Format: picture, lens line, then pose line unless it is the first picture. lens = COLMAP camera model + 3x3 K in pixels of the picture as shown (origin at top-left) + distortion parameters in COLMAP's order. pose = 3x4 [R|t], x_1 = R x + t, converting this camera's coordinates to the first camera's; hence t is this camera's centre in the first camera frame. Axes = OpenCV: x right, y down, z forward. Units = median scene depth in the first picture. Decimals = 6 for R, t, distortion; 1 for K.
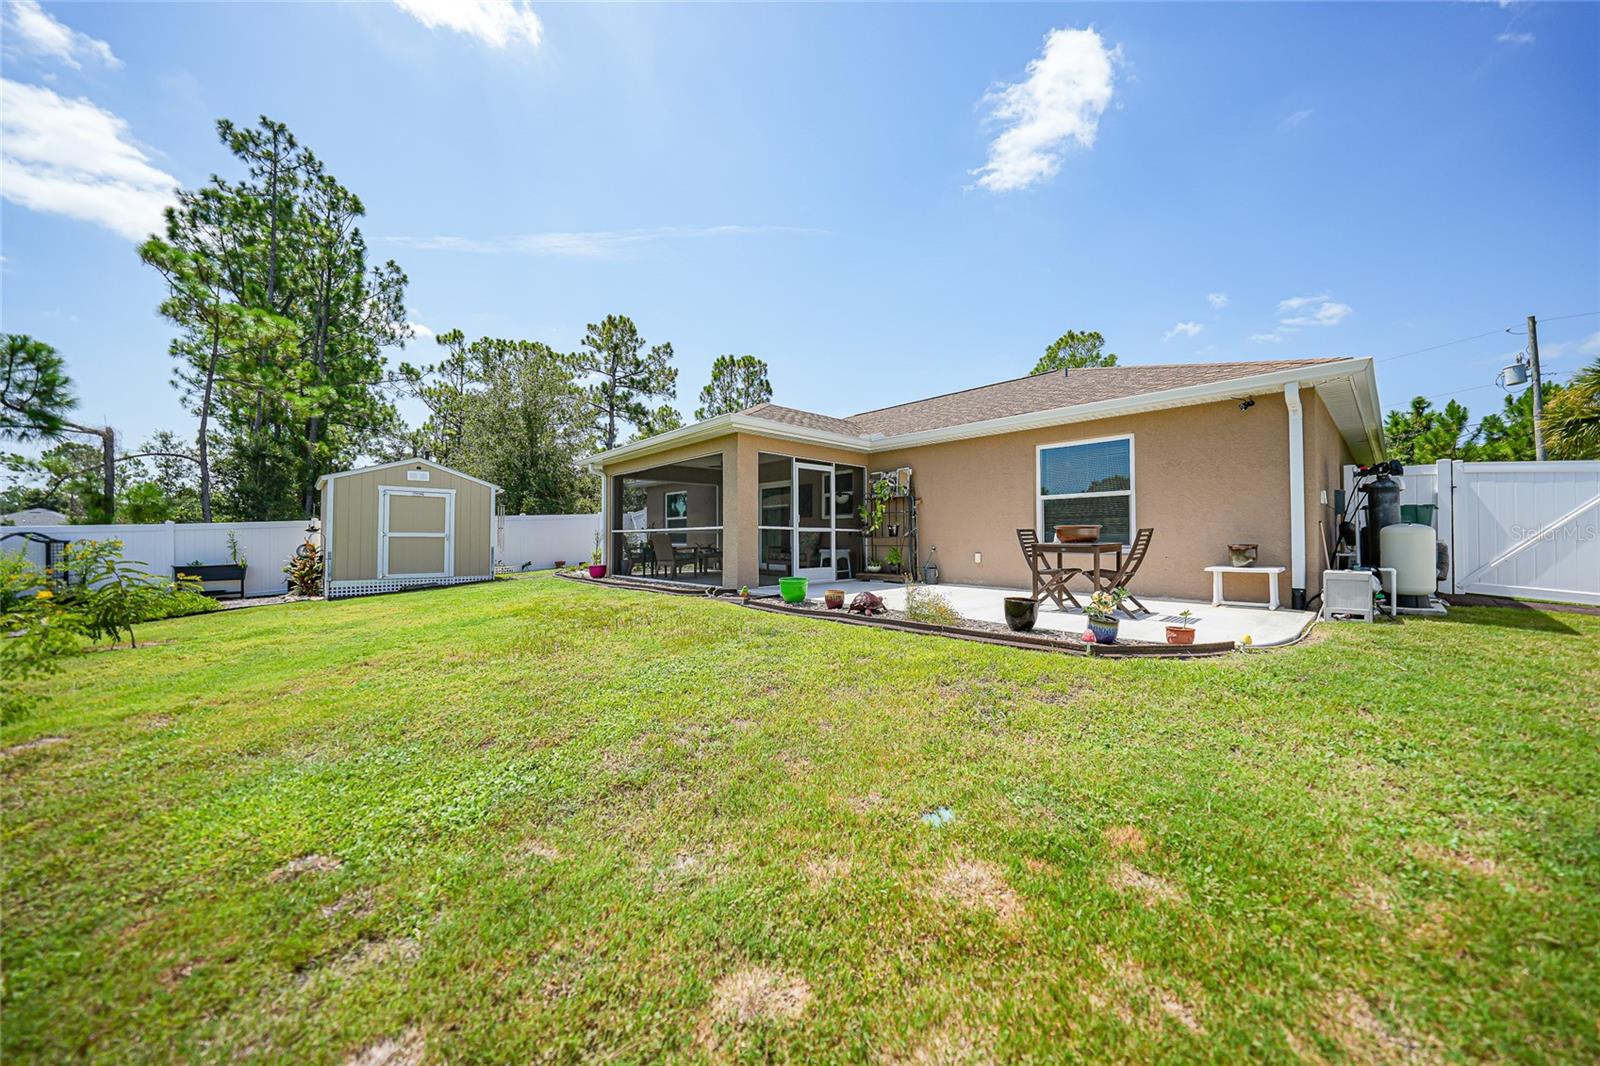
lens RADIAL K [[557.4, 0, 804.6], [0, 557.4, 527.5], [0, 0, 1]] dist [-0.019105, 0.004126]
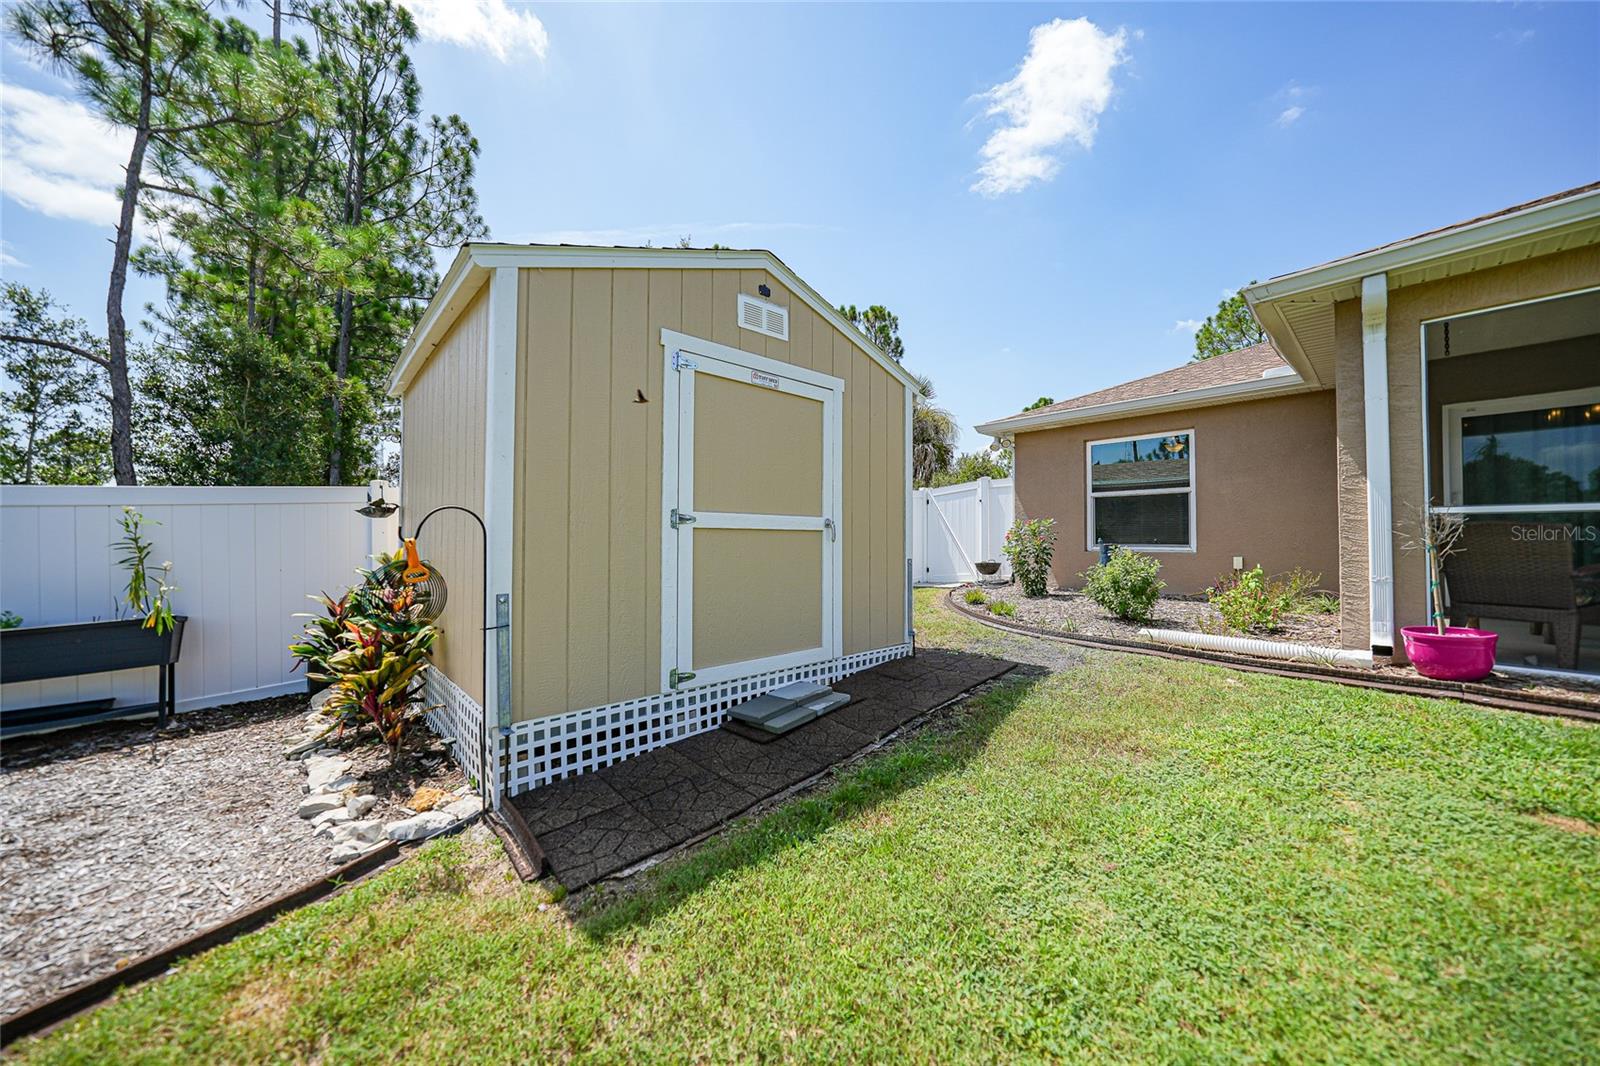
lens RADIAL K [[557.4, 0, 802.5], [0, 557.4, 532.1], [0, 0, 1]] dist [-0.019105, 0.004126]
pose [[0.999904, 0.002130, -0.013717, -0.526493], [-0.001983, 0.999940, 0.010738, 0.011929], [0.013739, -0.010710, 0.999848, 0.555167]]
